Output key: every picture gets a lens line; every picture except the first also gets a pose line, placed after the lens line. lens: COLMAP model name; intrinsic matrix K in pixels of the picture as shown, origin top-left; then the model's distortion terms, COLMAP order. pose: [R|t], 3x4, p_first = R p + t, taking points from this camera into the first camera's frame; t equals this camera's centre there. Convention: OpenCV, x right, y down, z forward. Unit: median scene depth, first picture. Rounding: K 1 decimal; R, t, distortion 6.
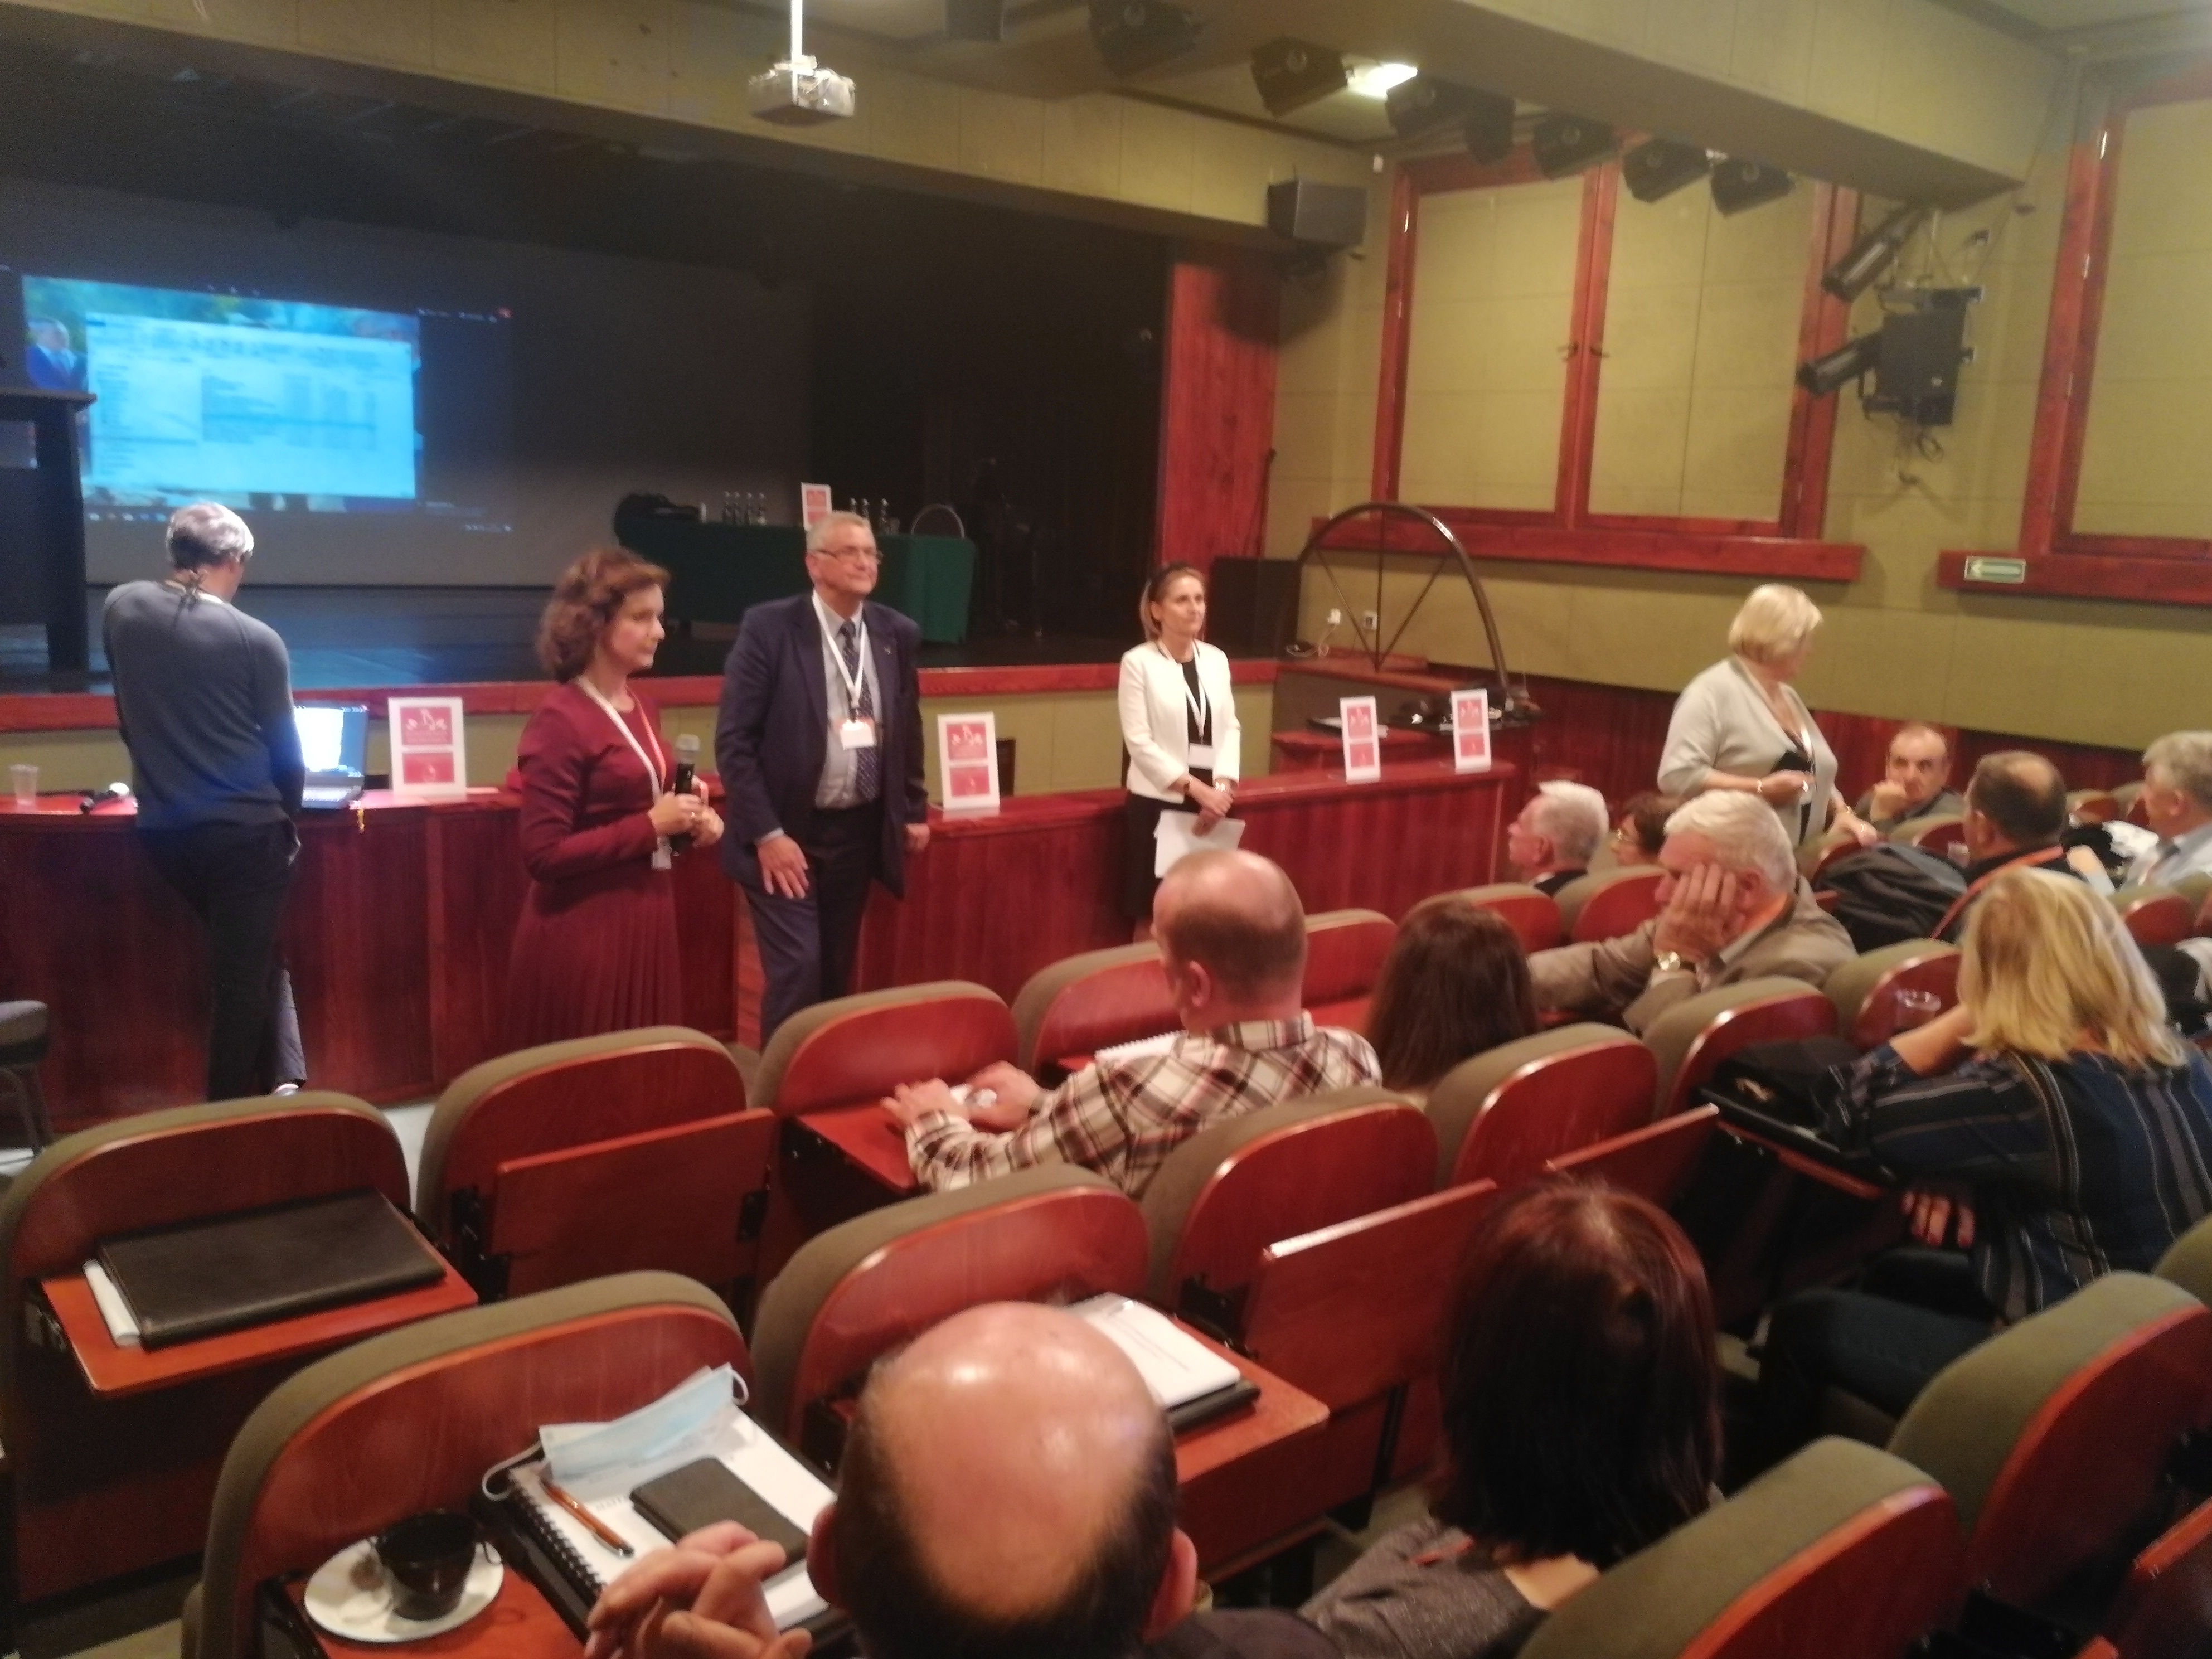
lens RADIAL K [[1816.4, 0, 1118.6], [0, 1816.4, 831.2], [0, 0, 1]] dist [0.041932, -0.052355]
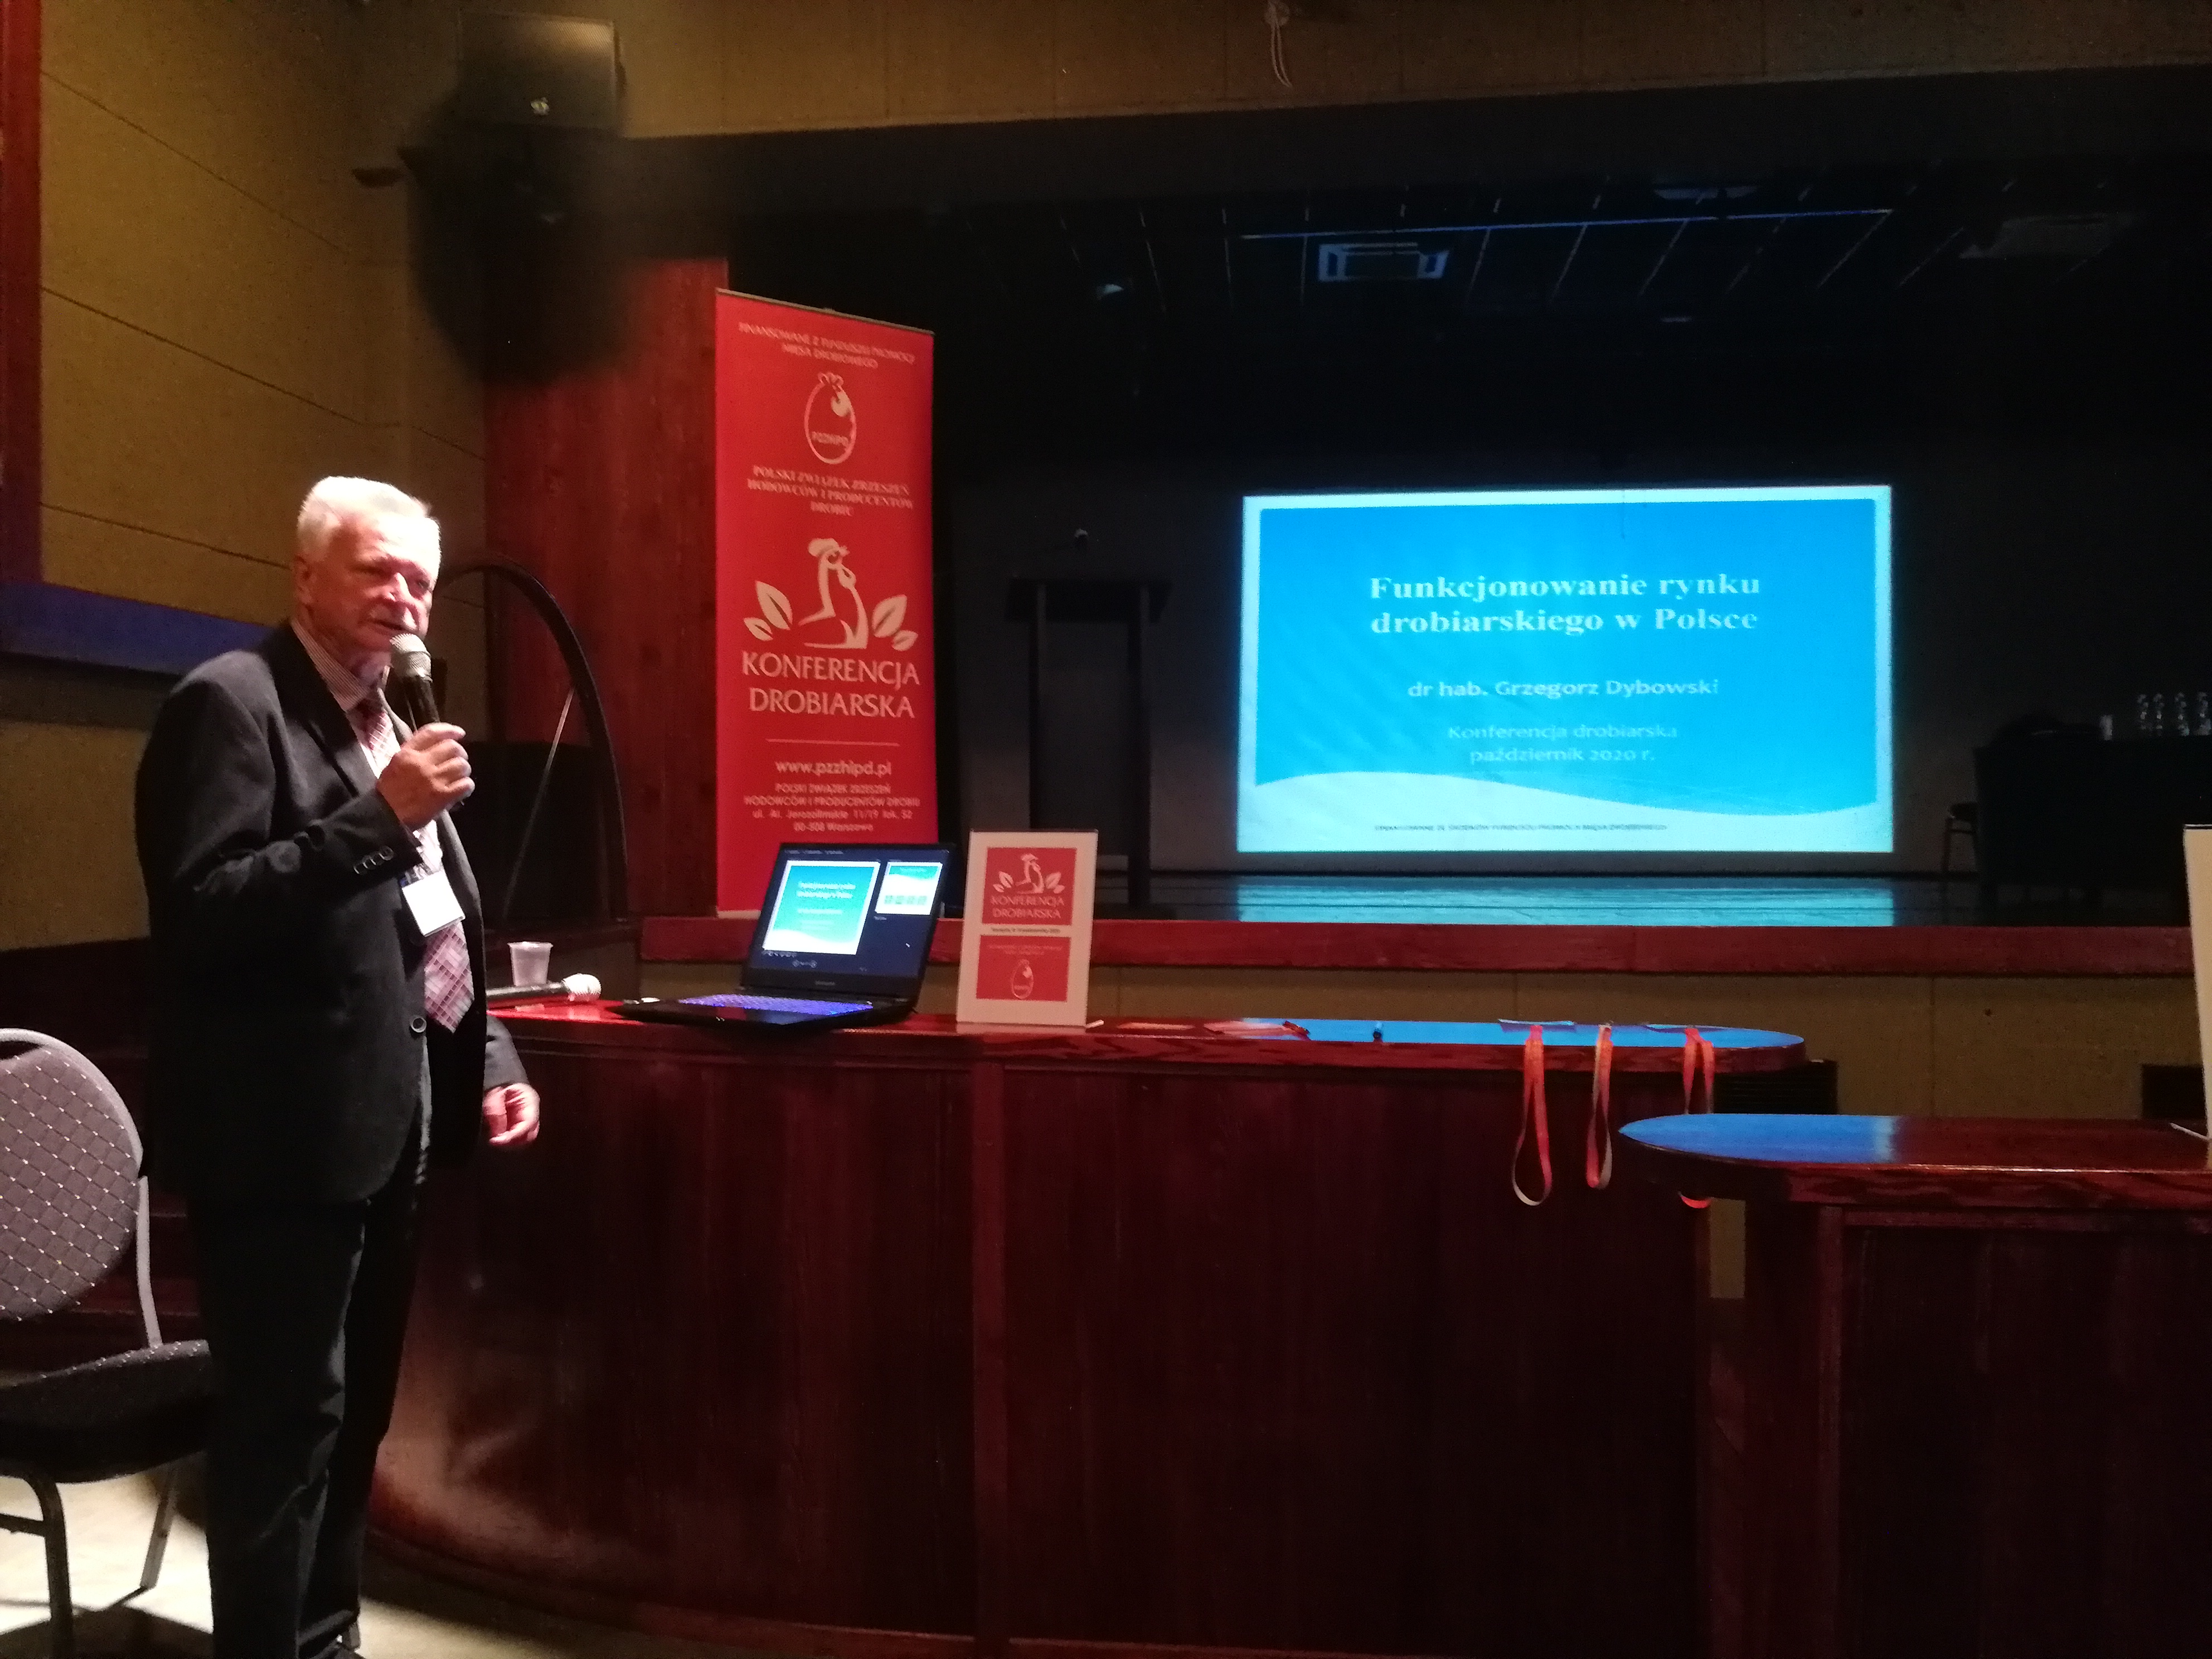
lens RADIAL K [[1799.0, 0, 1113.3], [0, 1799.0, 834.7], [0, 0, 1]] dist [0.014387, -0.013106]
pose [[0.691932, -0.042655, -0.720702, -0.002156], [-0.097962, 0.983474, -0.152258, 0.000838], [0.715286, 0.175953, 0.676319, 0.338545]]
